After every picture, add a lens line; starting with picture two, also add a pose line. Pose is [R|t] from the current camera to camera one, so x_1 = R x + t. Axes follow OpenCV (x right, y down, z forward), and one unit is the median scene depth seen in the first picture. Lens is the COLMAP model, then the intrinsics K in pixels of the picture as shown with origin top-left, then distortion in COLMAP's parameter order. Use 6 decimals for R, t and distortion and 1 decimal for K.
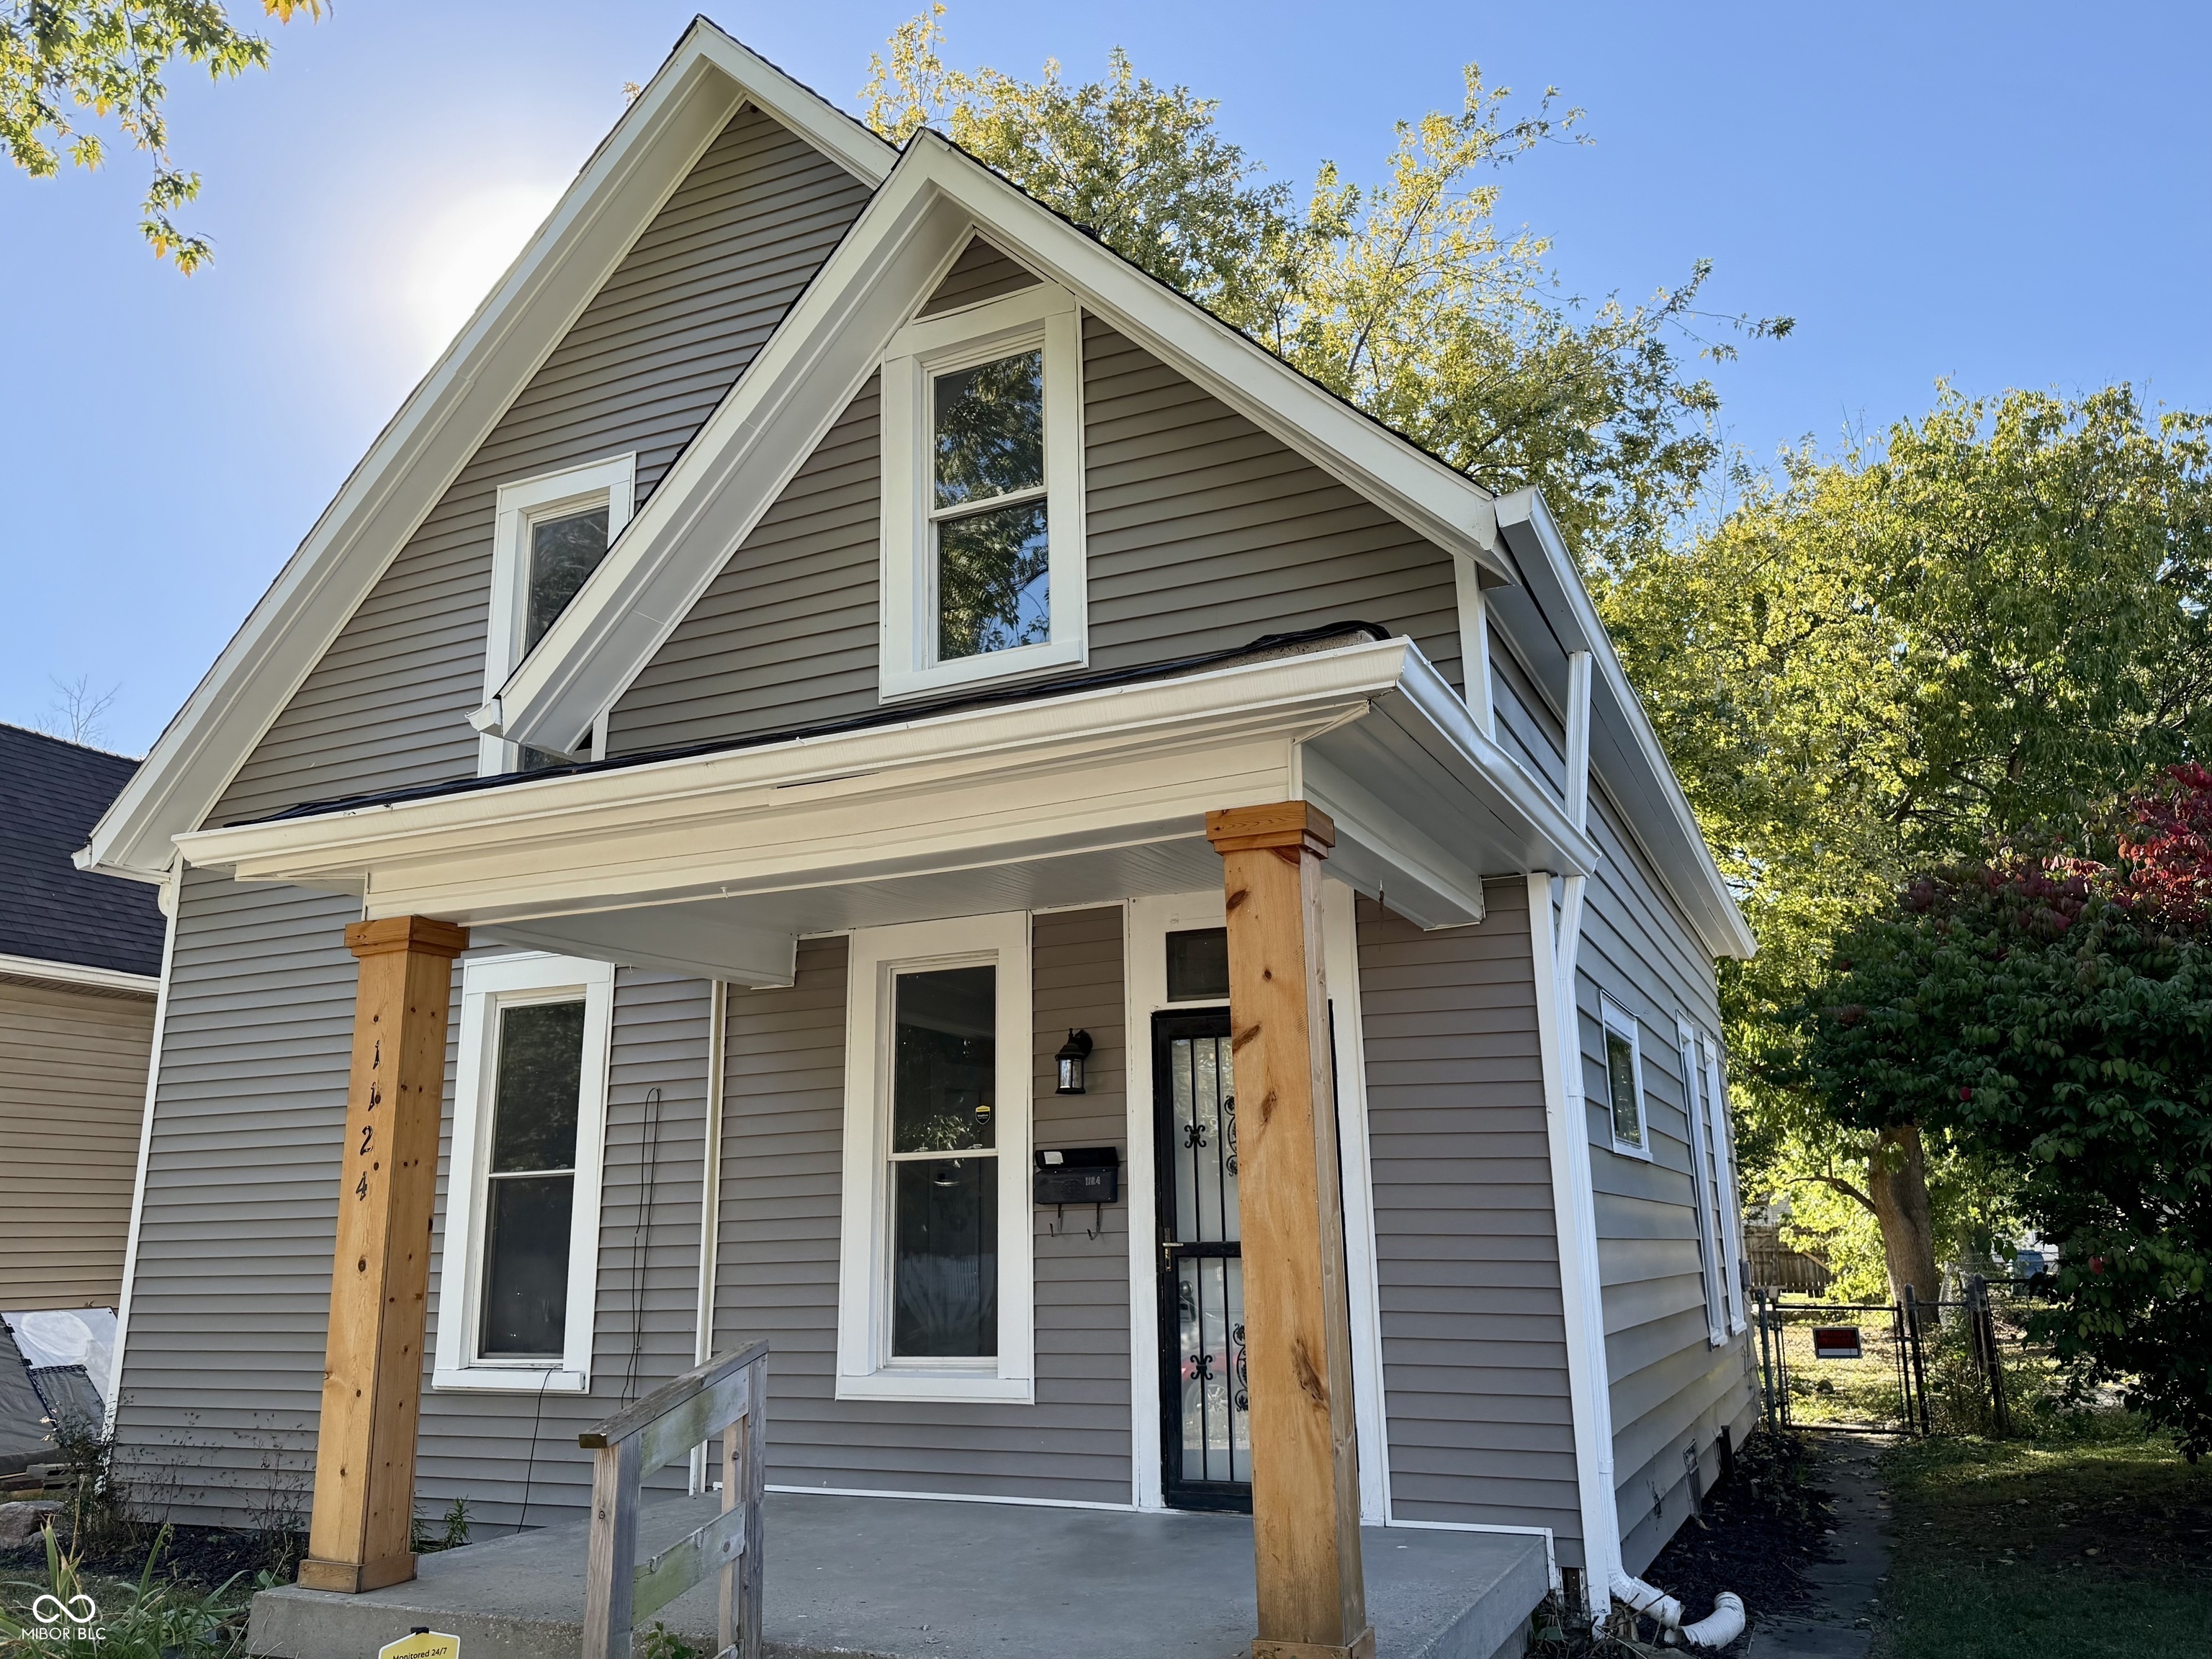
lens RADIAL K [[1655.9, 0, 1139.0], [0, 1655.9, 810.9], [0, 0, 1]] dist [0.117409, -0.186953]
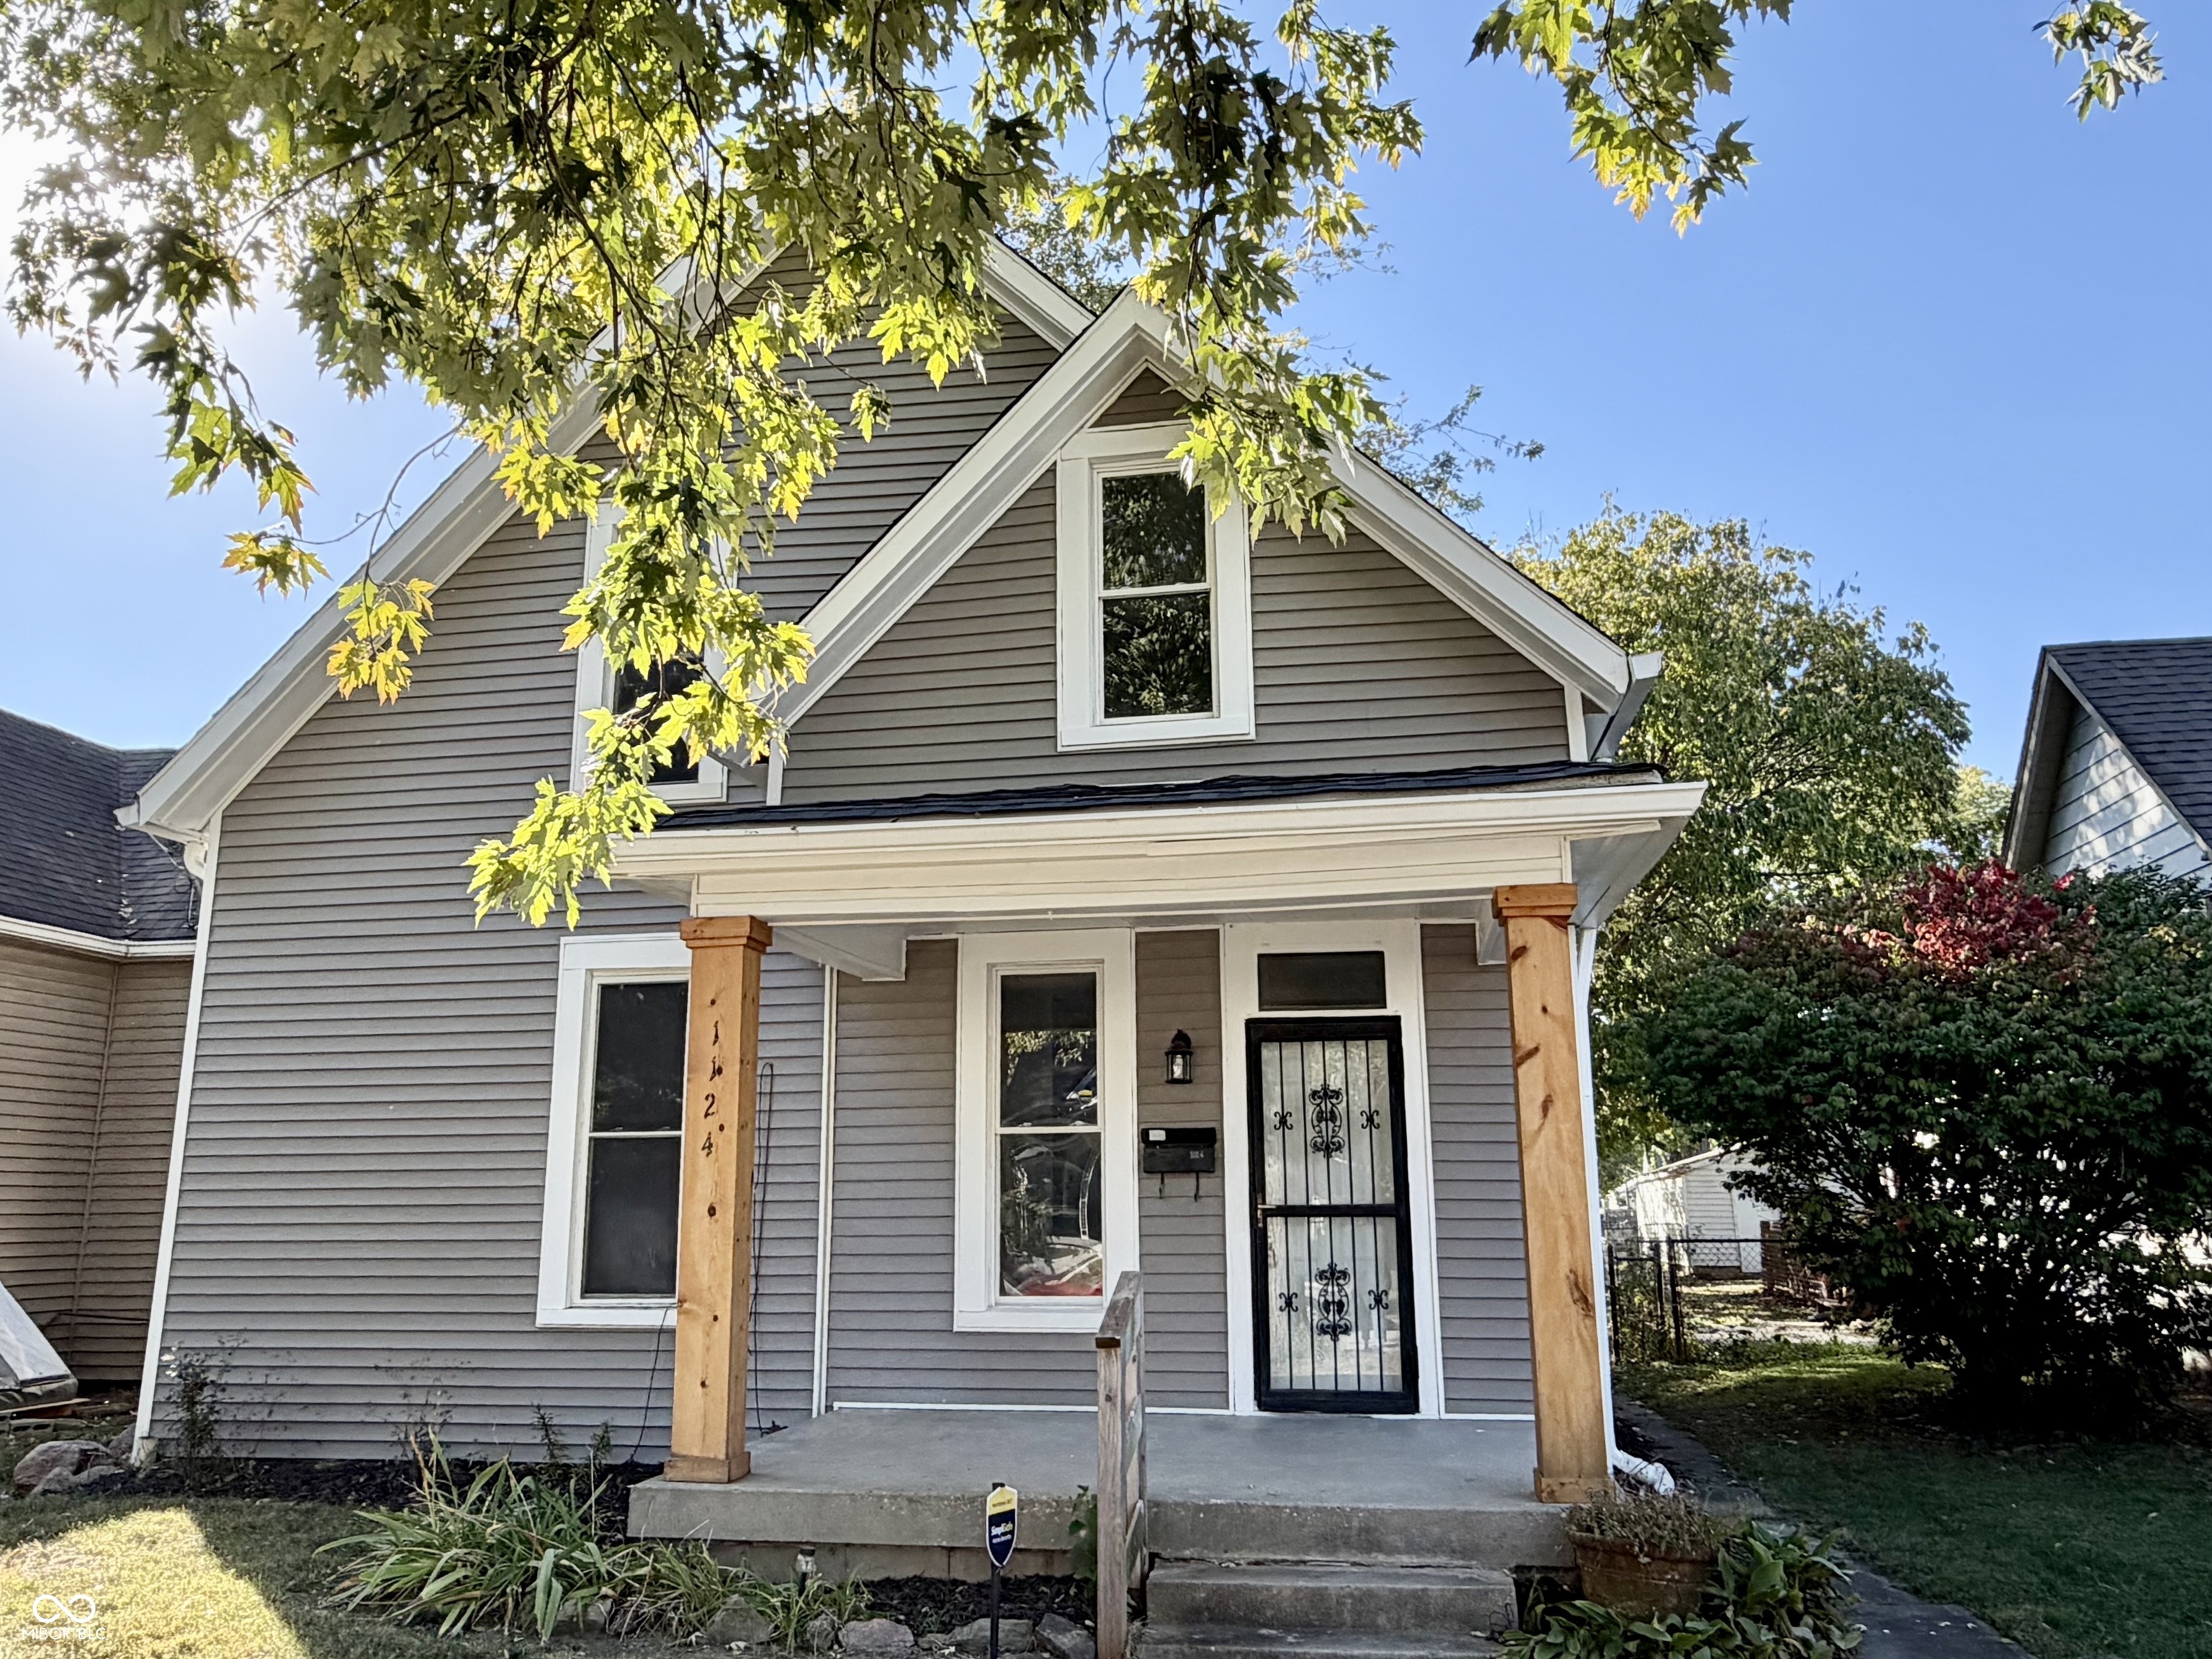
lens RADIAL K [[1627.7, 0, 1106.0], [0, 1627.7, 829.5], [0, 0, 1]] dist [-0.002136, 0.002261]
pose [[0.967605, 0.067685, 0.243227, -0.408716], [-0.073071, 0.997240, 0.013179, -0.027009], [-0.241664, -0.030525, 0.969880, -0.137410]]
